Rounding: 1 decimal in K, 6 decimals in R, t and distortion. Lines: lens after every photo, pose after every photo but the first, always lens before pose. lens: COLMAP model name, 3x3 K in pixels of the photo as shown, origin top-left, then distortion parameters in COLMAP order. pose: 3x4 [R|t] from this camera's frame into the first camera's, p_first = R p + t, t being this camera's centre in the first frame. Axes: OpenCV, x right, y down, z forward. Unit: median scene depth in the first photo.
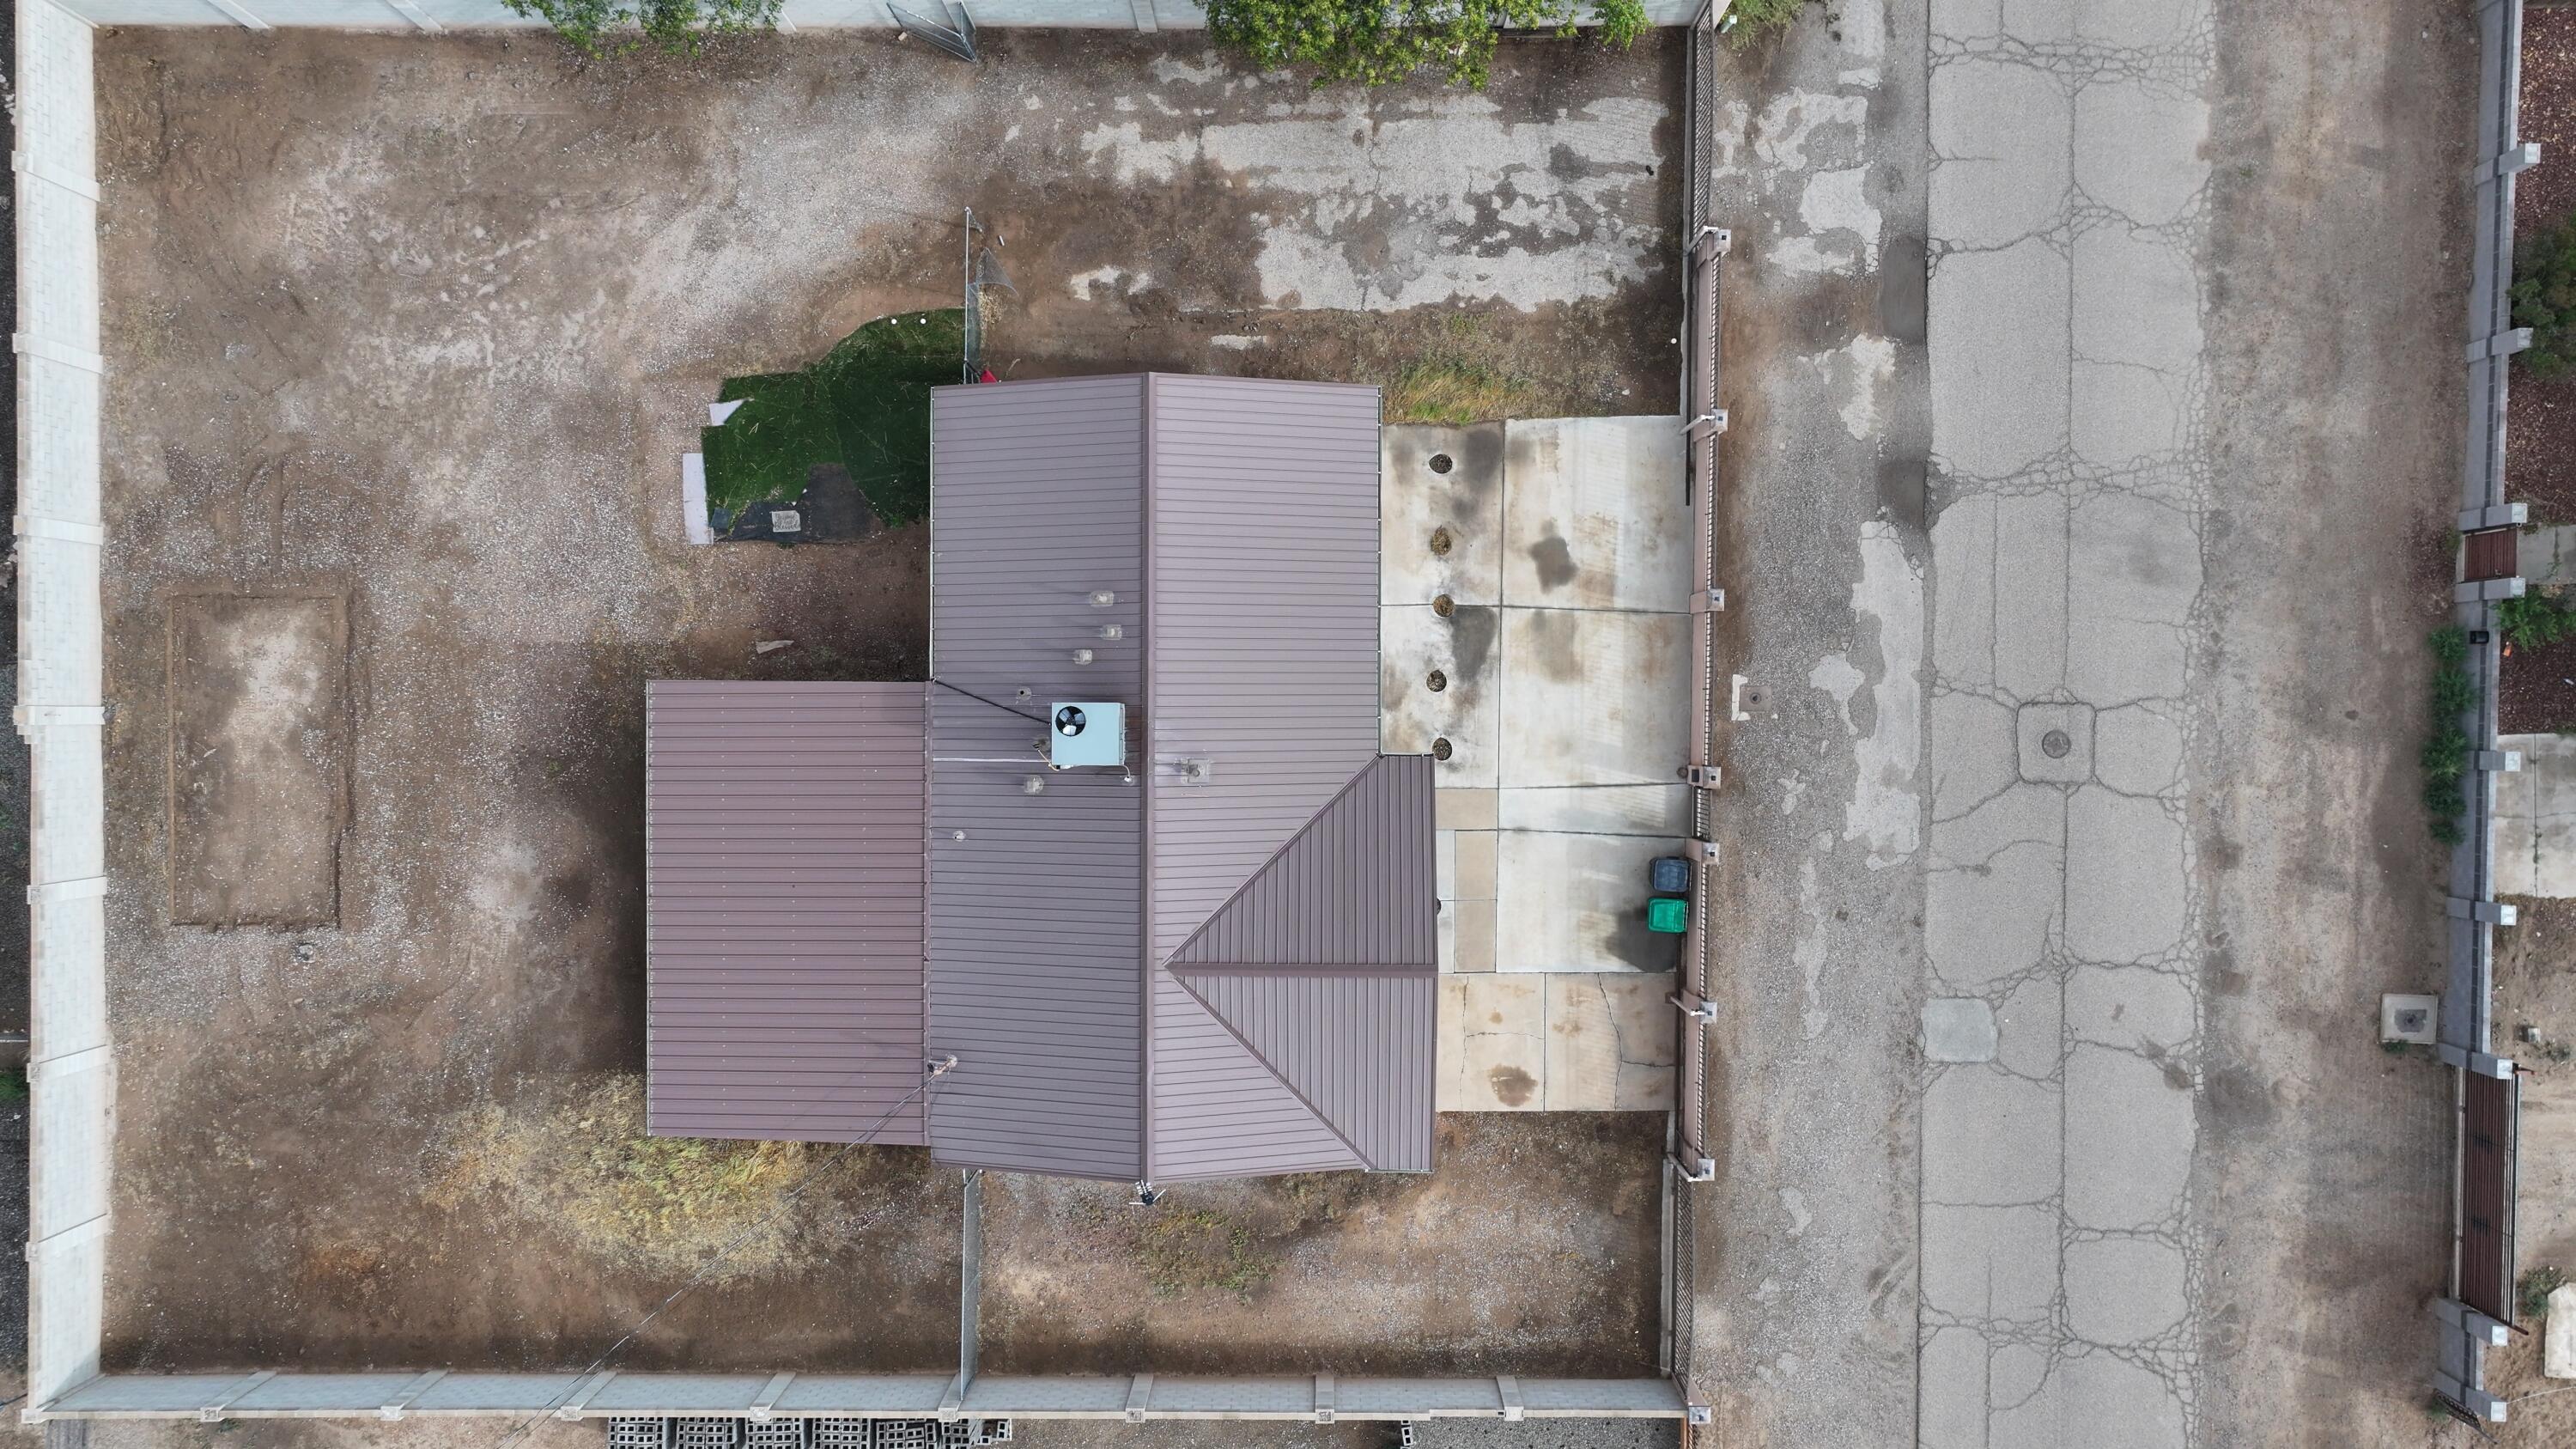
lens RADIAL K [[1827.5, 0, 1299.4], [0, 1827.5, 716.3], [0, 0, 1]] dist [0.001159, 0.018677]
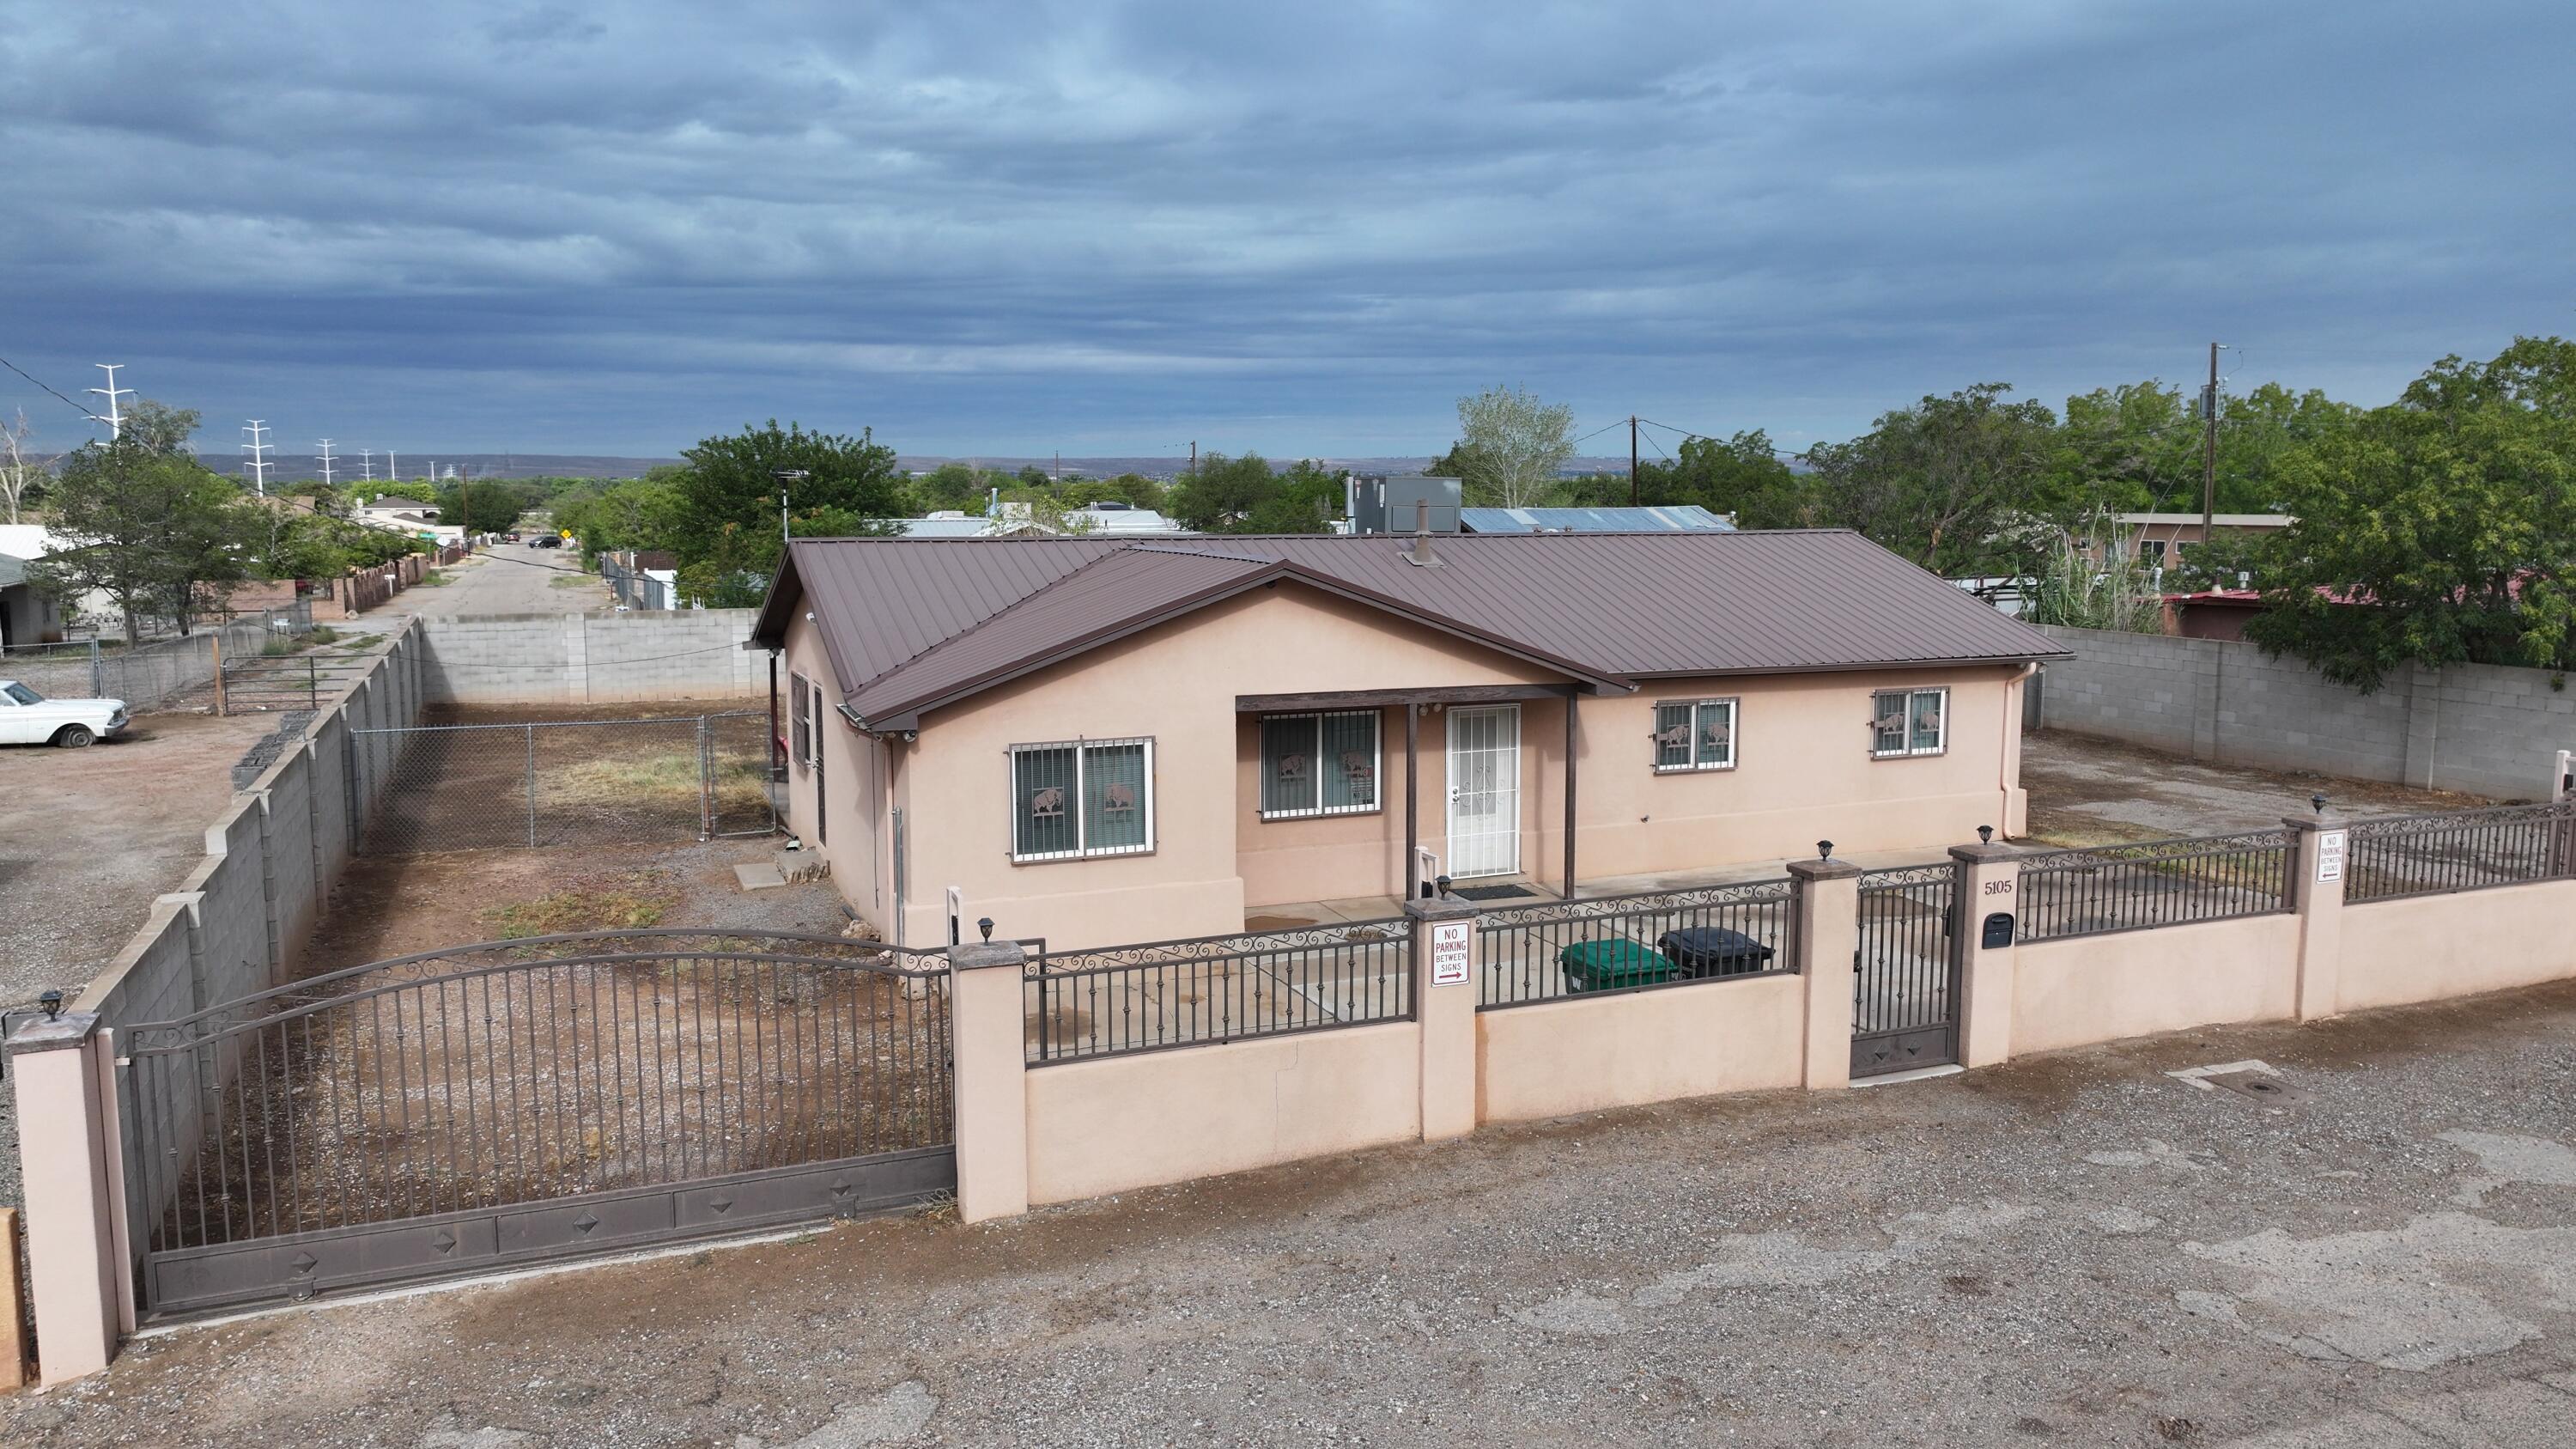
lens RADIAL K [[1827.5, 0, 1299.4], [0, 1827.5, 716.3], [0, 0, 1]] dist [0.001159, 0.018677]
pose [[0.386021, 0.119254, -0.914749, 0.498928], [-0.922478, 0.044827, -0.383438, 0.302337], [-0.004721, 0.991851, 0.127313, 0.881024]]
